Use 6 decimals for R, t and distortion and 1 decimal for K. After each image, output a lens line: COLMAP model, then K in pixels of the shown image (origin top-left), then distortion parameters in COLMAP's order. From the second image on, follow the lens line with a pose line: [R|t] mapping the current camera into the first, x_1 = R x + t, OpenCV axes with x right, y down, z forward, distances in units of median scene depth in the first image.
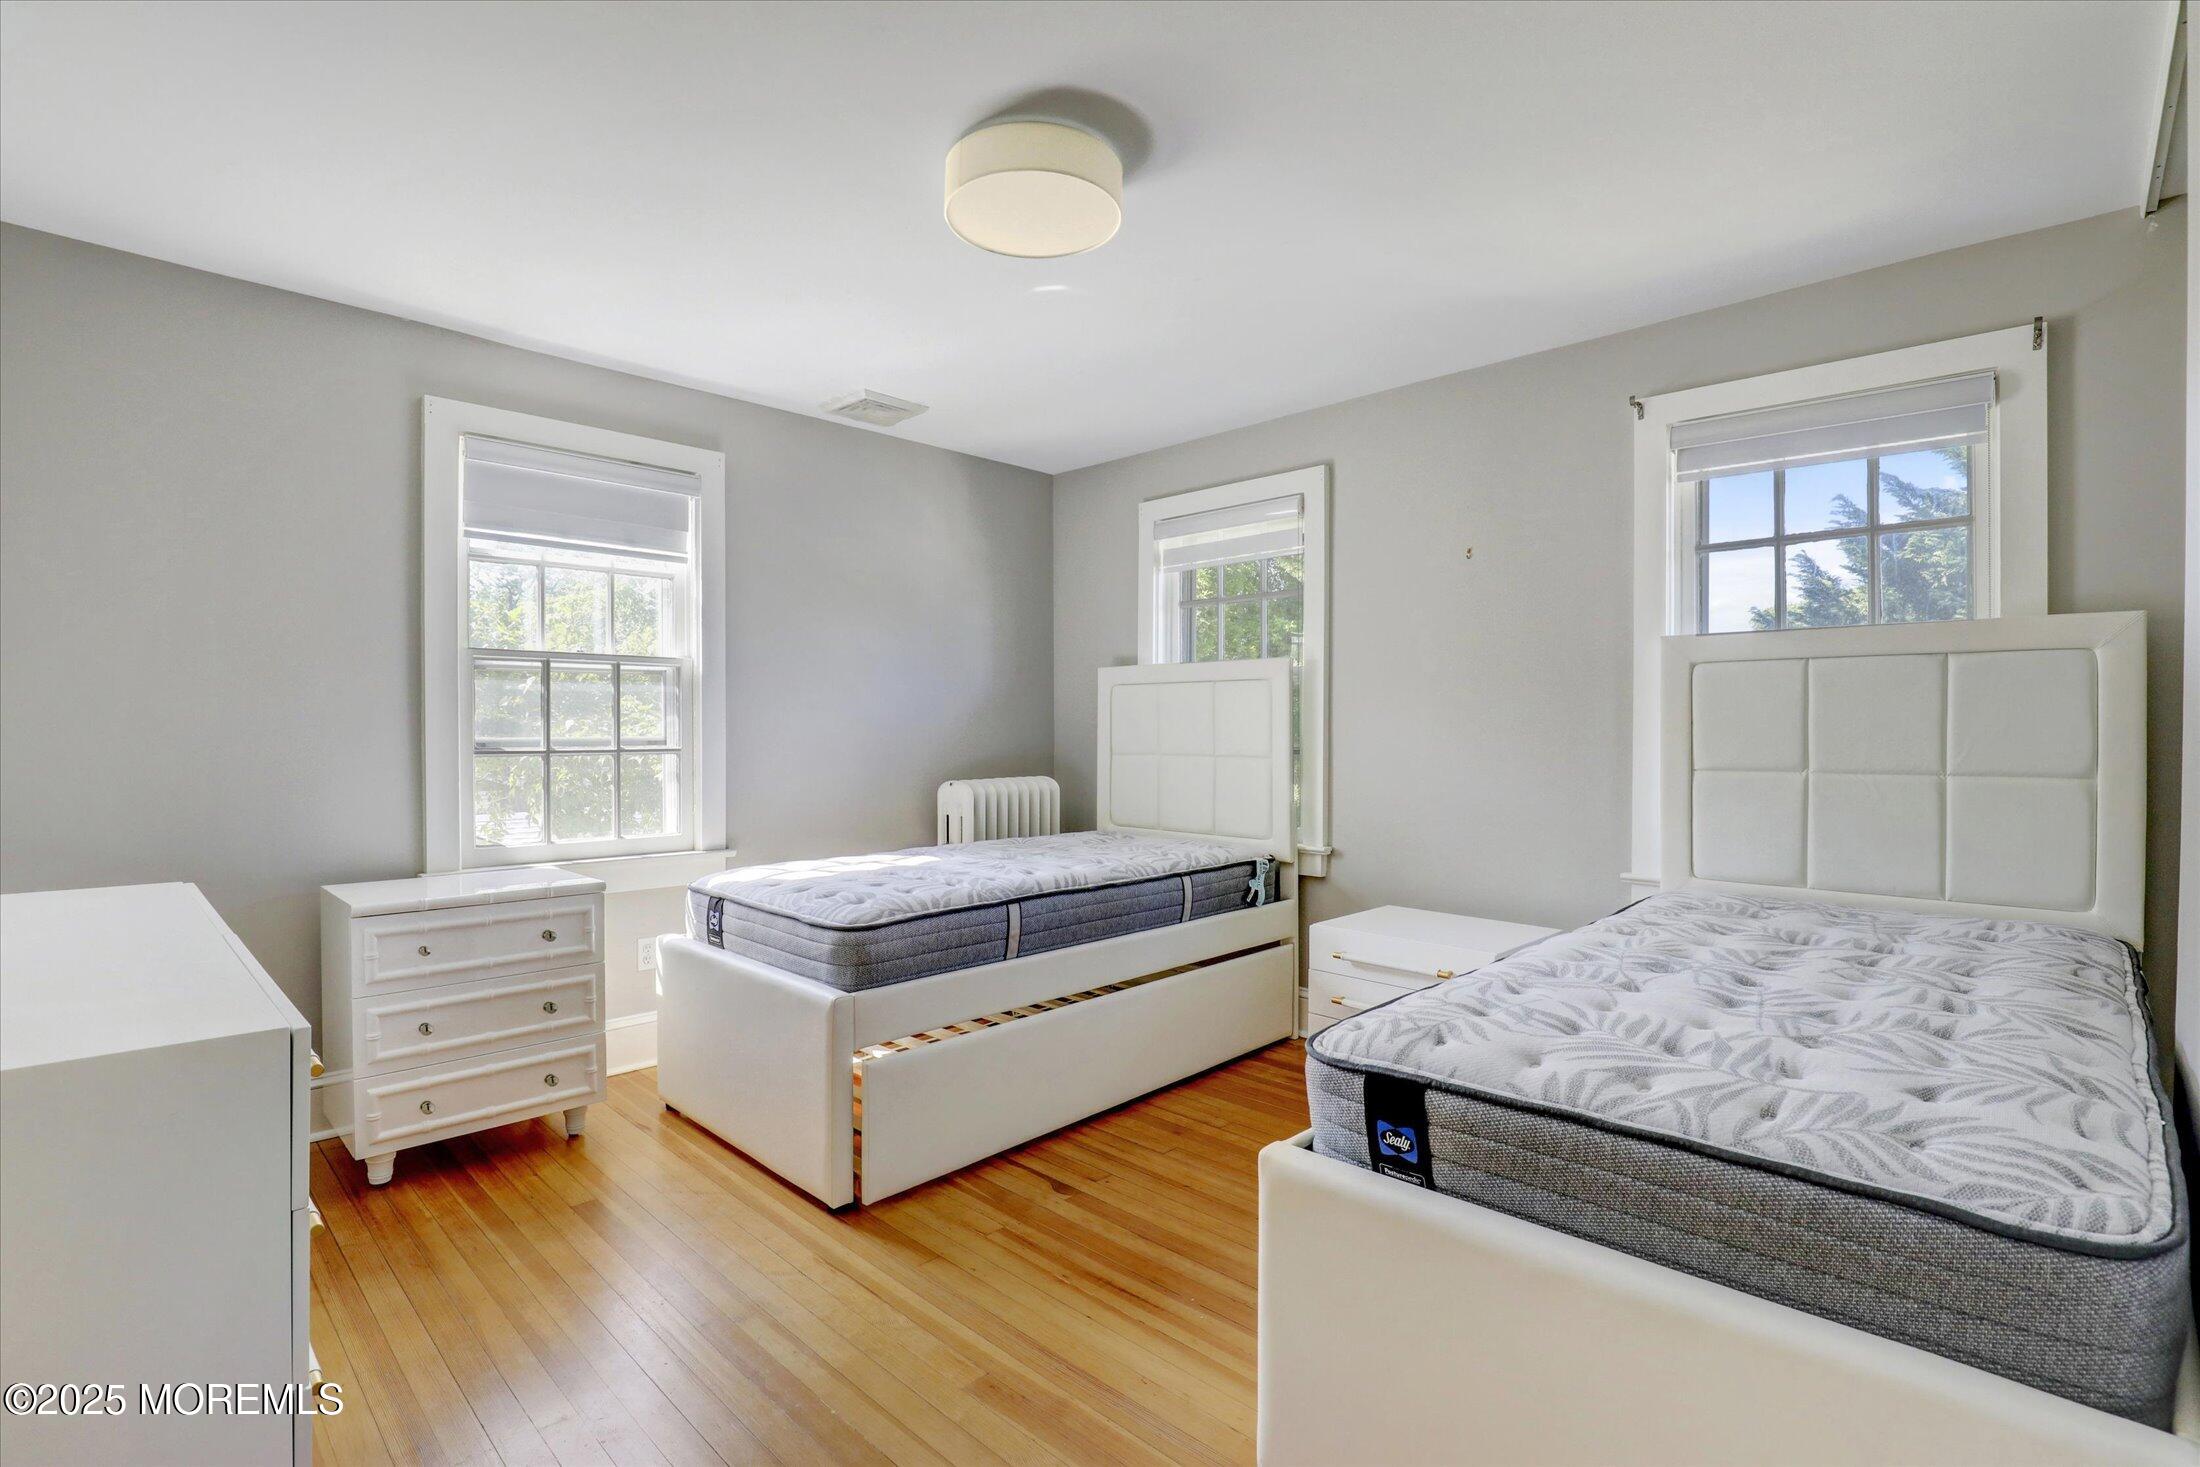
lens RADIAL K [[1005.0, 0, 1094.2], [0, 1005.0, 745.6], [0, 0, 1]] dist [-0.024460, 0.000940]
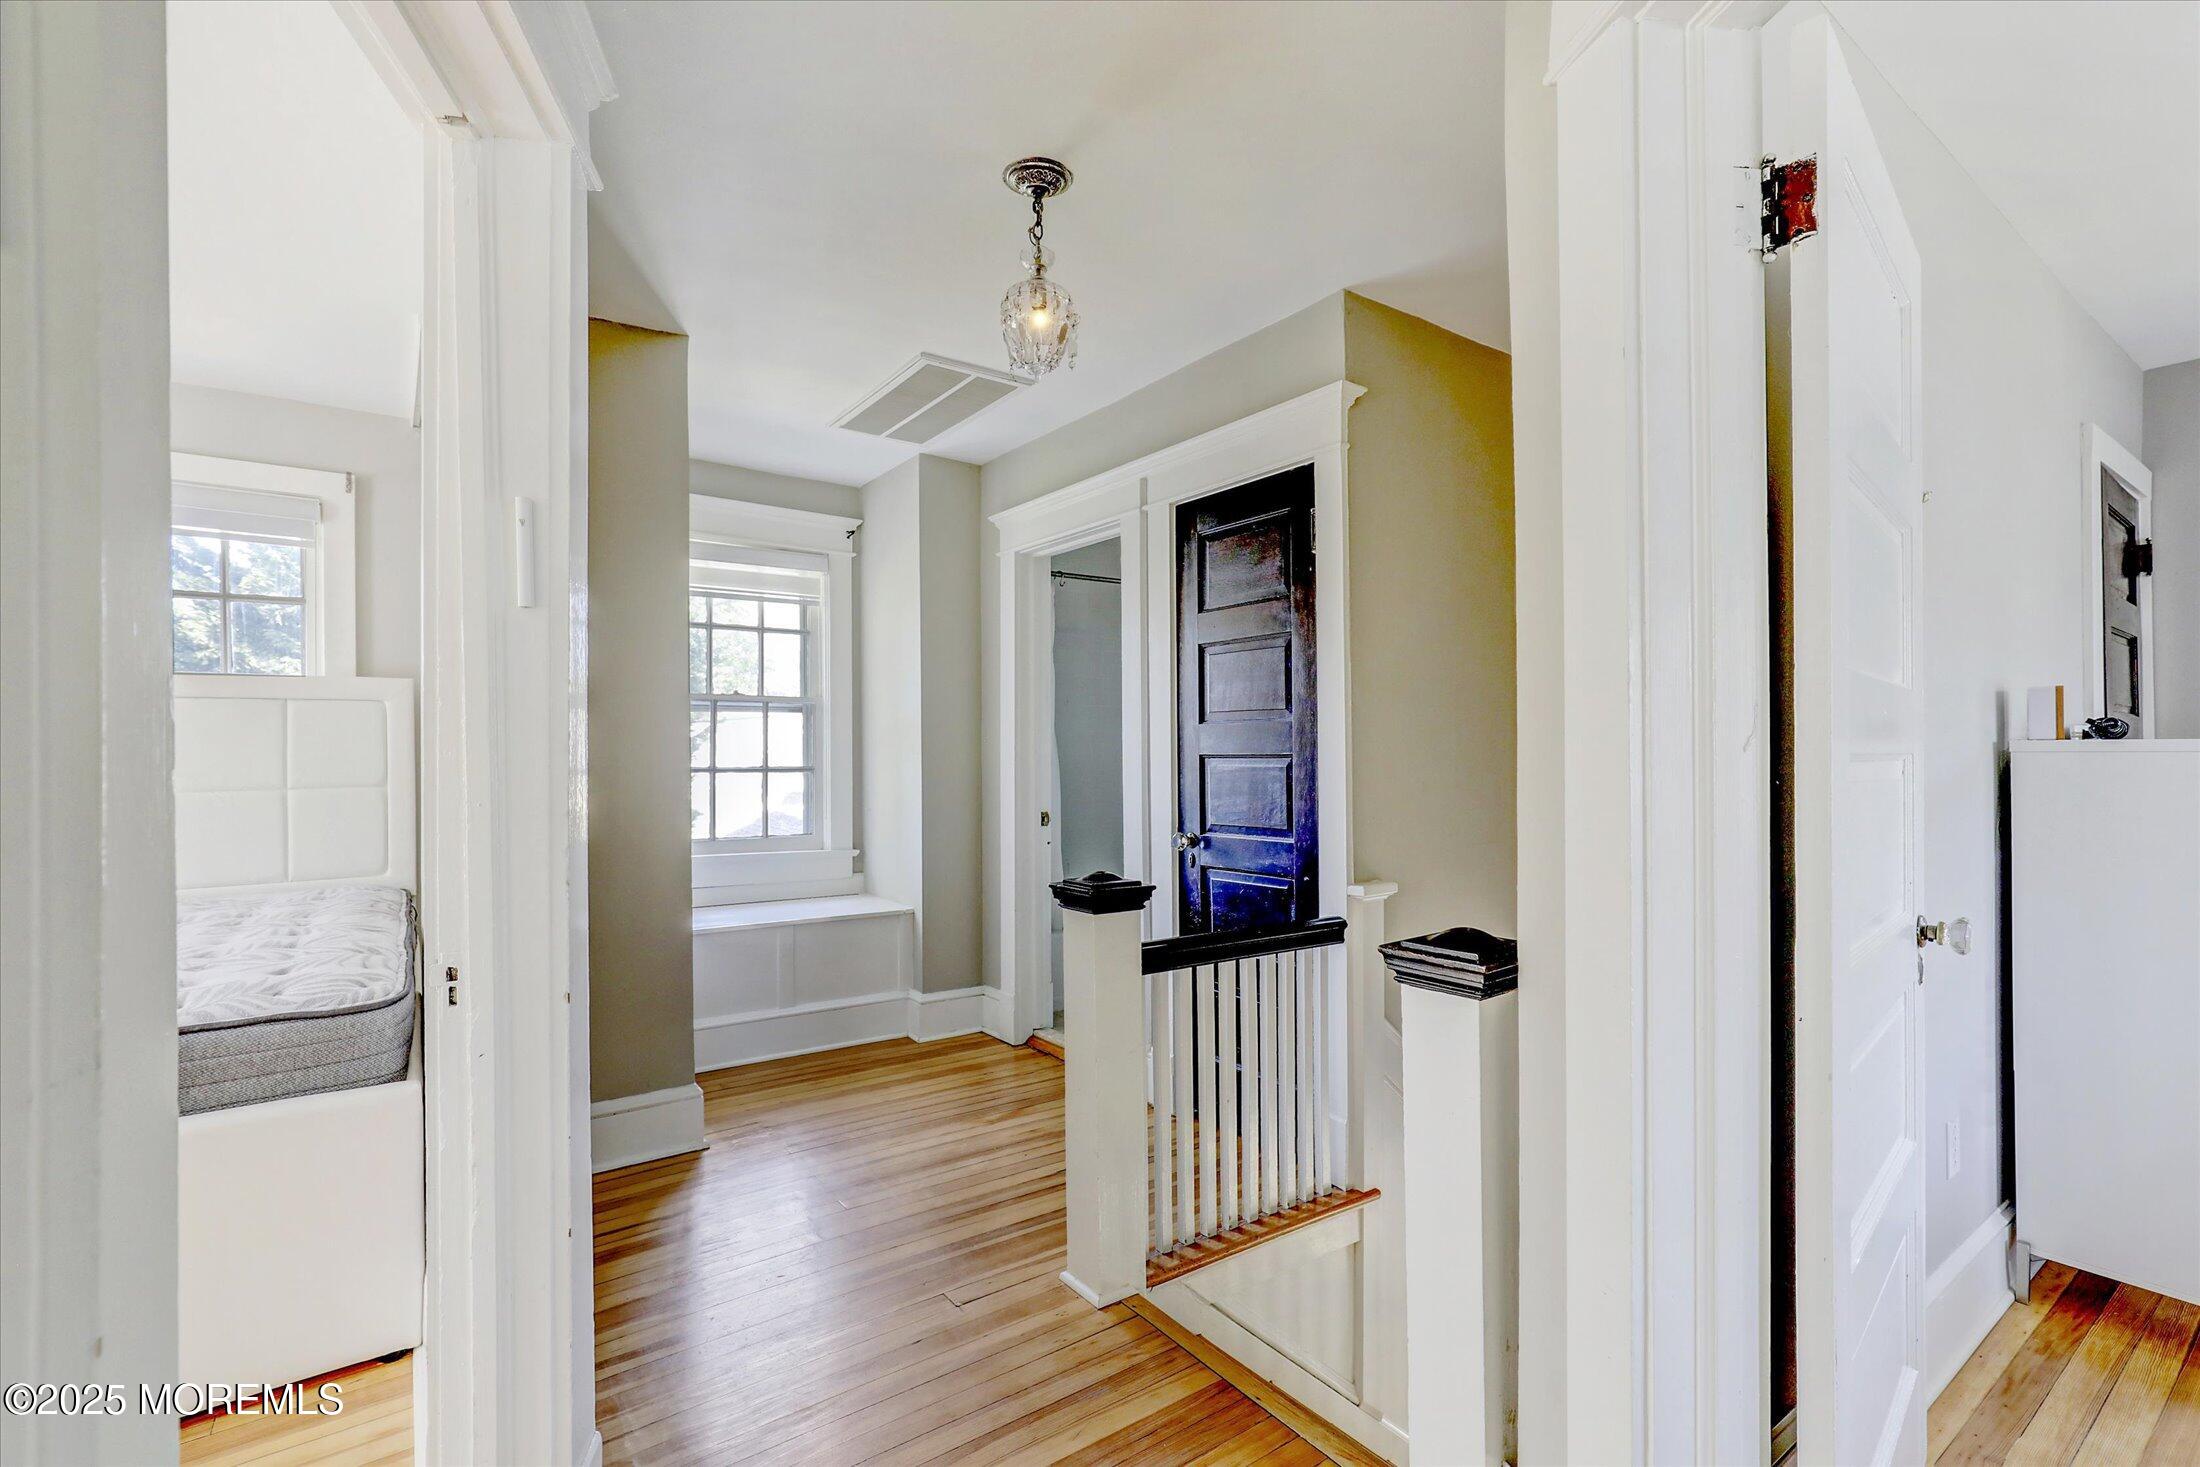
lens RADIAL K [[989.6, 0, 1101.2], [0, 989.6, 747.6], [0, 0, 1]] dist [-0.000068, 0.000339]
pose [[0.167745, 0.001703, 0.985829, -0.344466], [0.020283, 0.999781, -0.005178, 0.004265], [-0.985622, 0.020864, 0.167674, -0.393676]]
